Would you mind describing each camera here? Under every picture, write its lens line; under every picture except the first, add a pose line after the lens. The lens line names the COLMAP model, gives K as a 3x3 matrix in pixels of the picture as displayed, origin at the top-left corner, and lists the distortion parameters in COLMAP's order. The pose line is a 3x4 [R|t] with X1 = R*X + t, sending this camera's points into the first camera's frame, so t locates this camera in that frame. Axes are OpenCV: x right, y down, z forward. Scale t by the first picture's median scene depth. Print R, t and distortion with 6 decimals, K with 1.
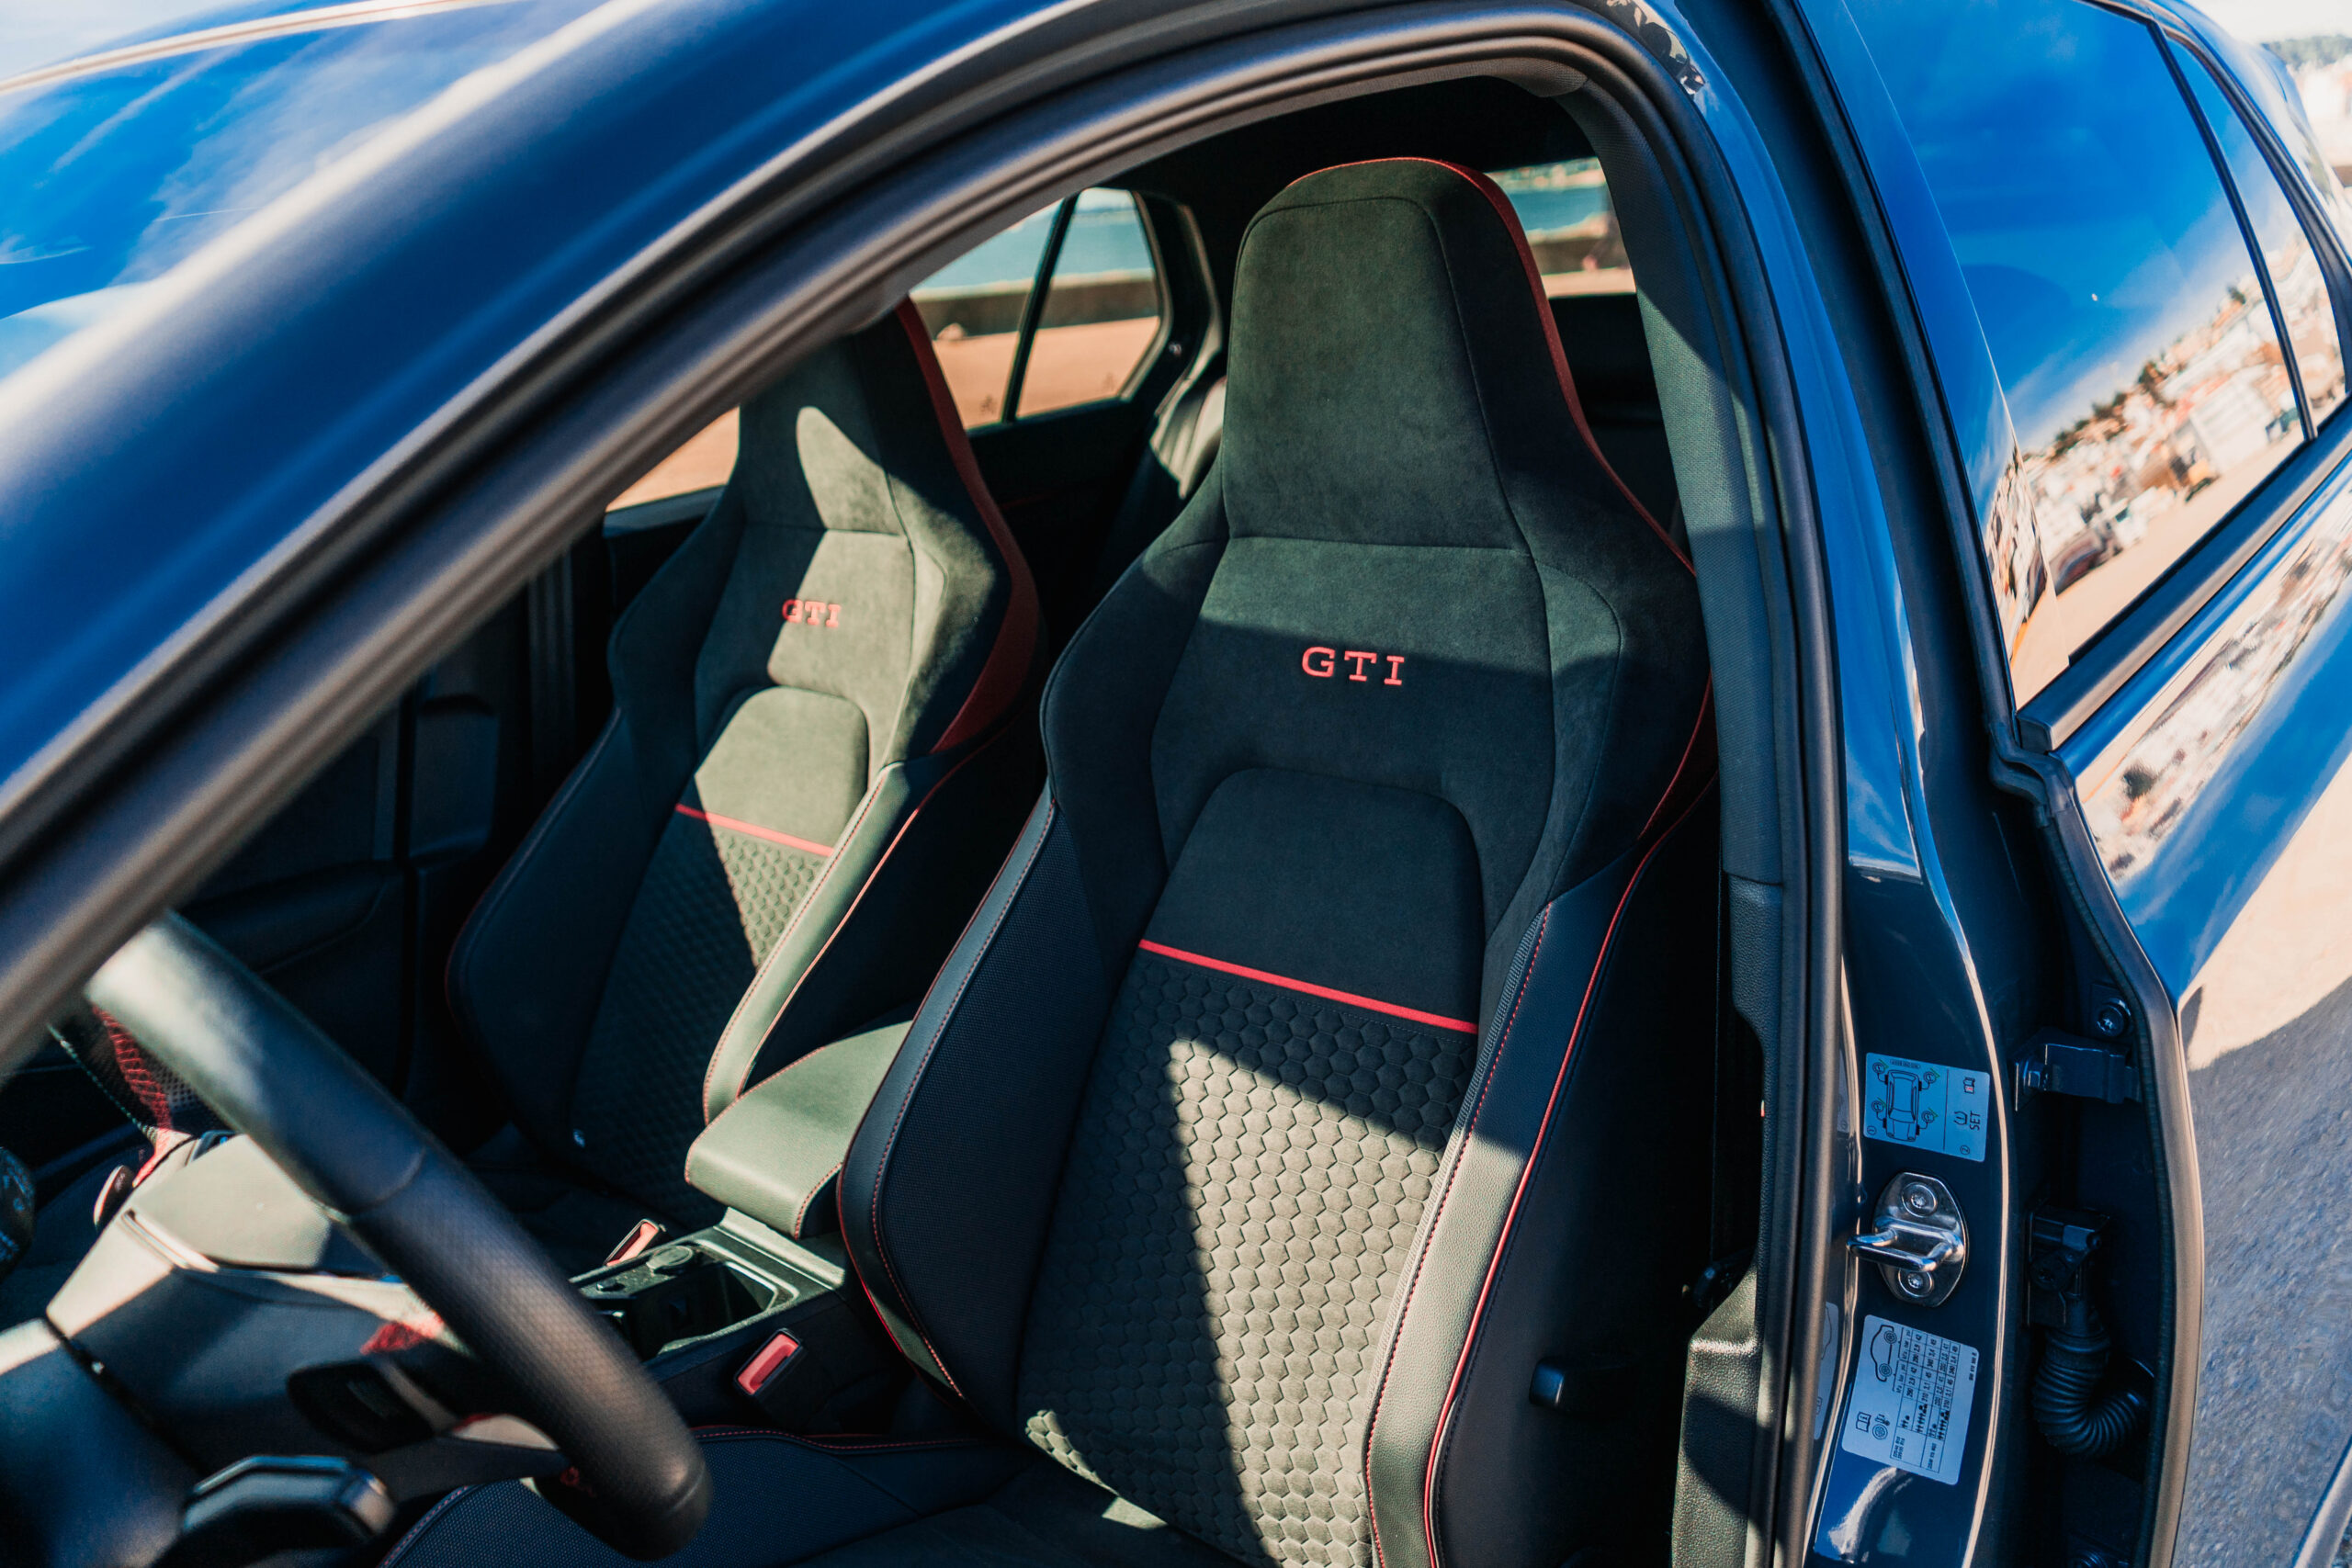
lens RADIAL K [[1891.3, 0, 1174.1], [0, 1891.3, 785.2], [0, 0, 1]] dist [-0.001798, 0.001620]
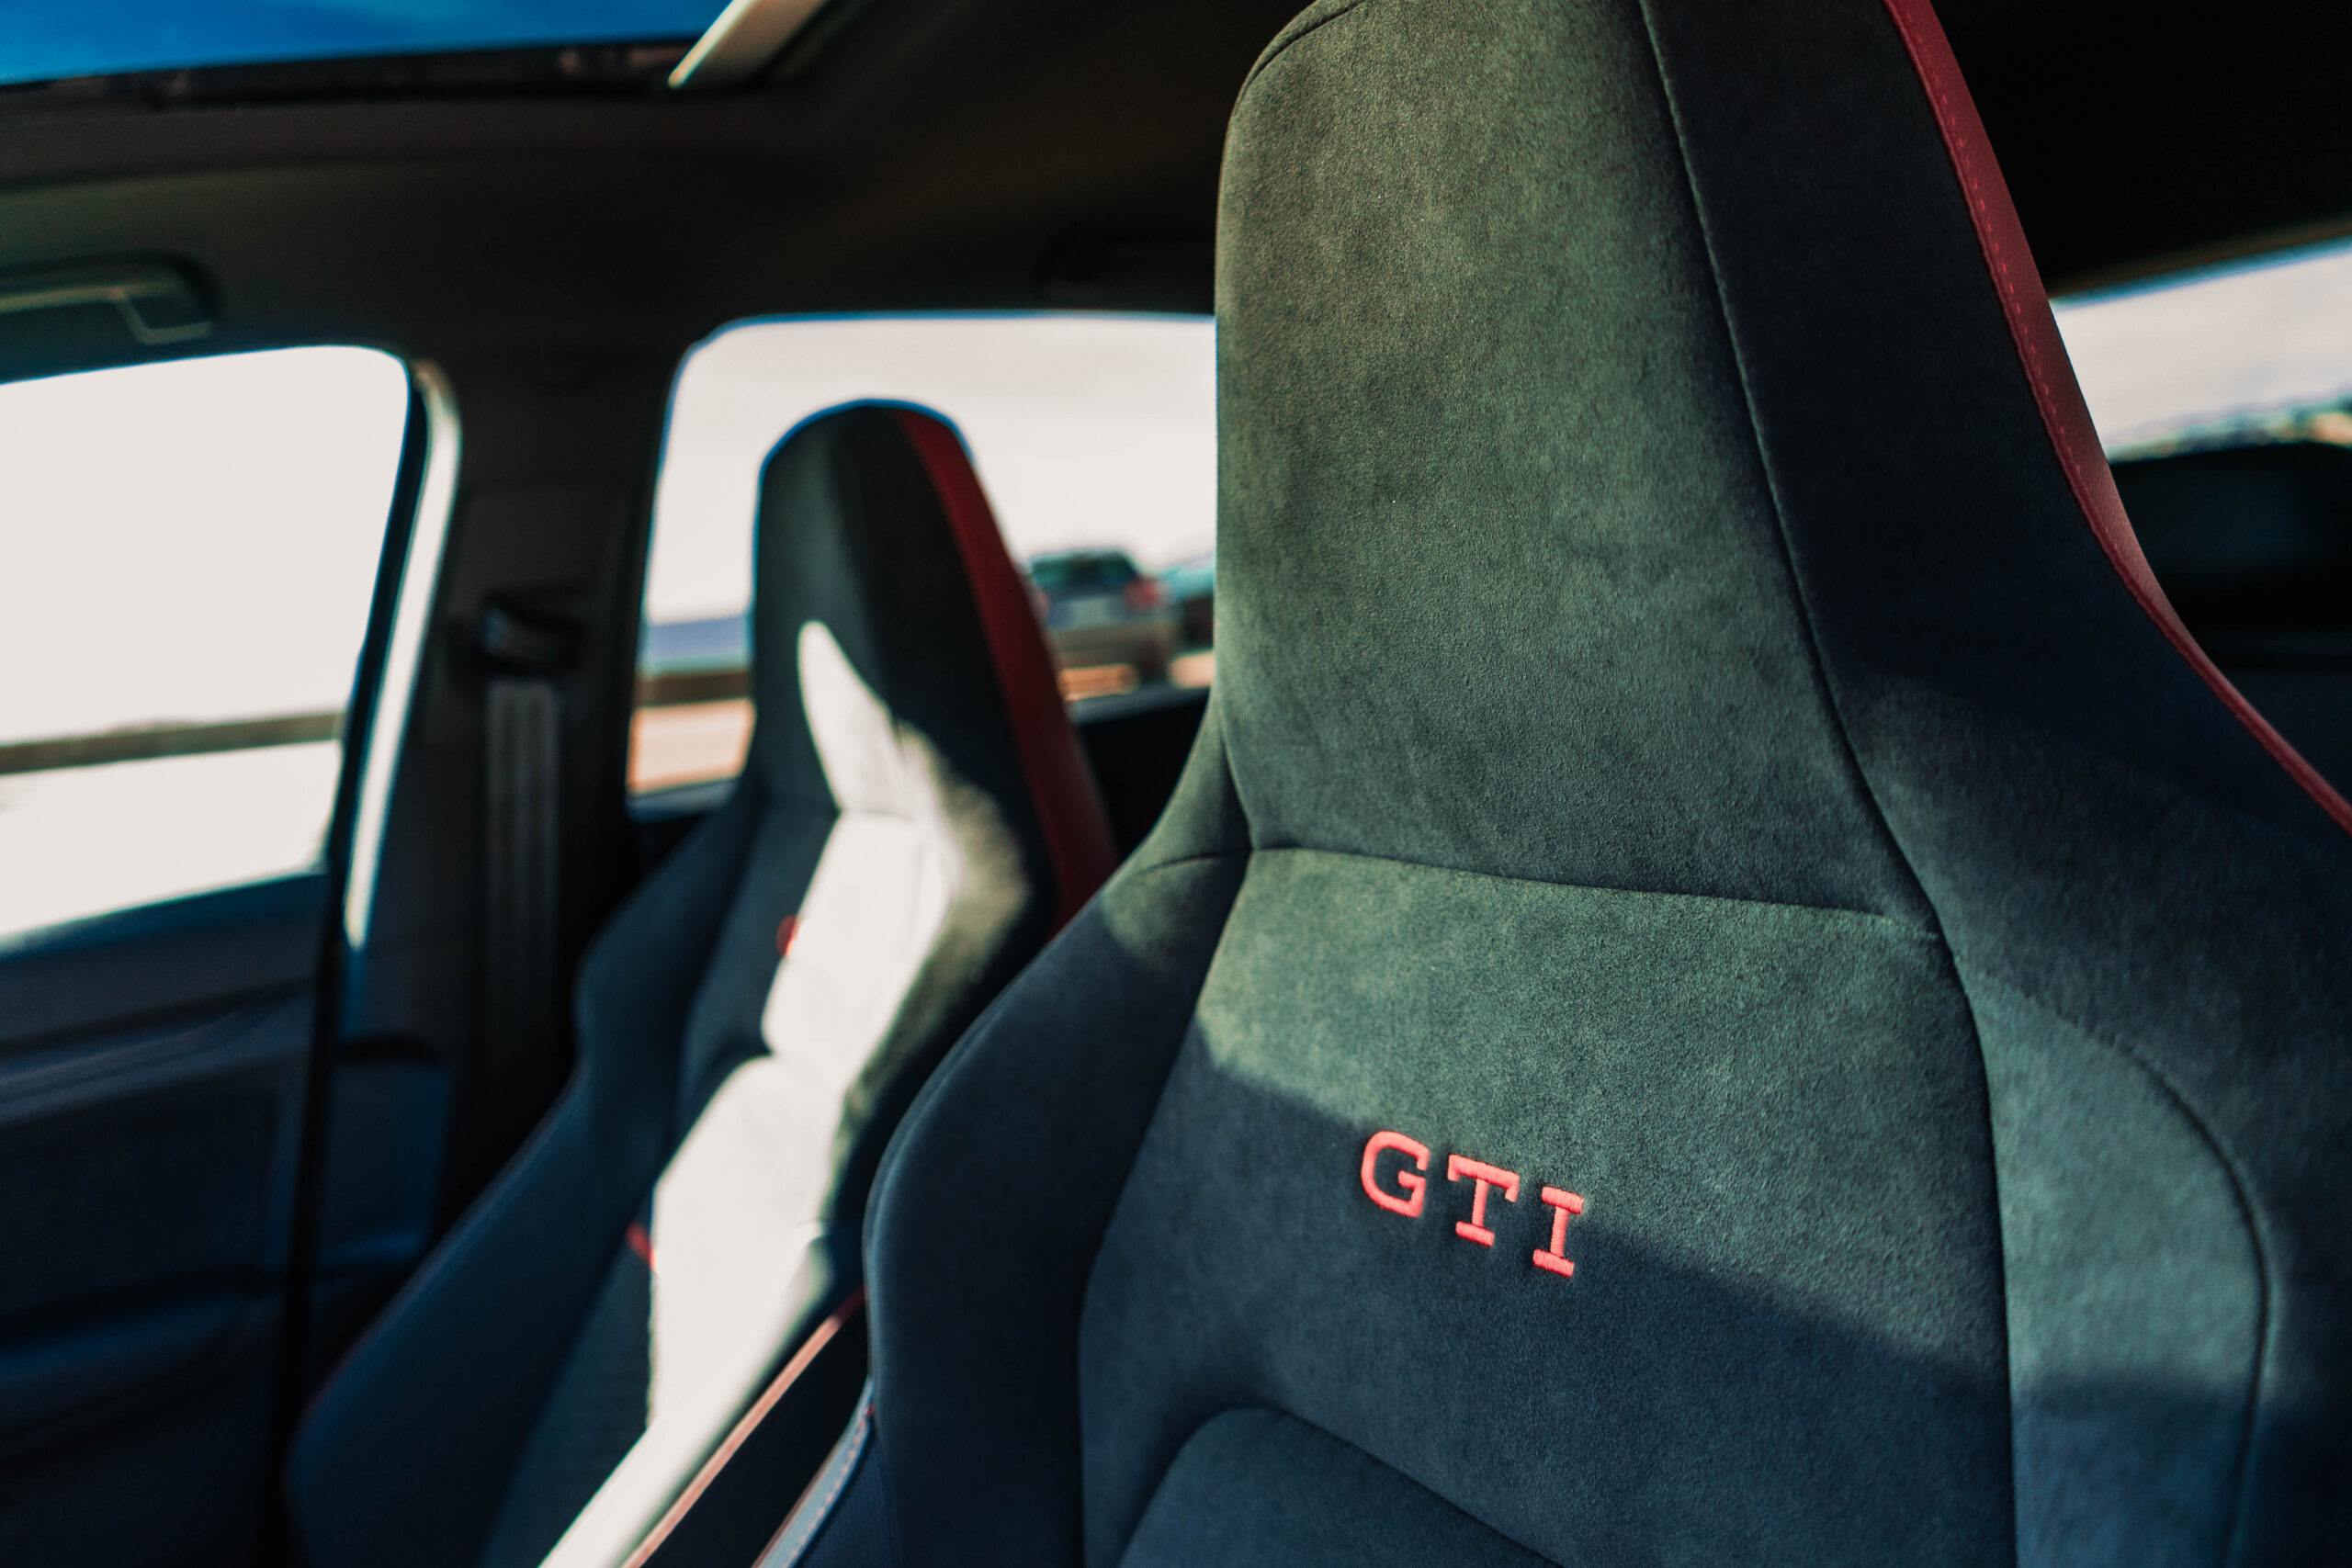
lens RADIAL K [[1891.3, 0, 1178.6], [0, 1891.3, 782.5], [0, 0, 1]] dist [-0.001798, 0.001620]
pose [[0.959405, 0.018963, -0.281394, 0.147518], [-0.061888, 0.987574, -0.144453, -0.089223], [0.275159, 0.156004, 0.948657, 0.630535]]
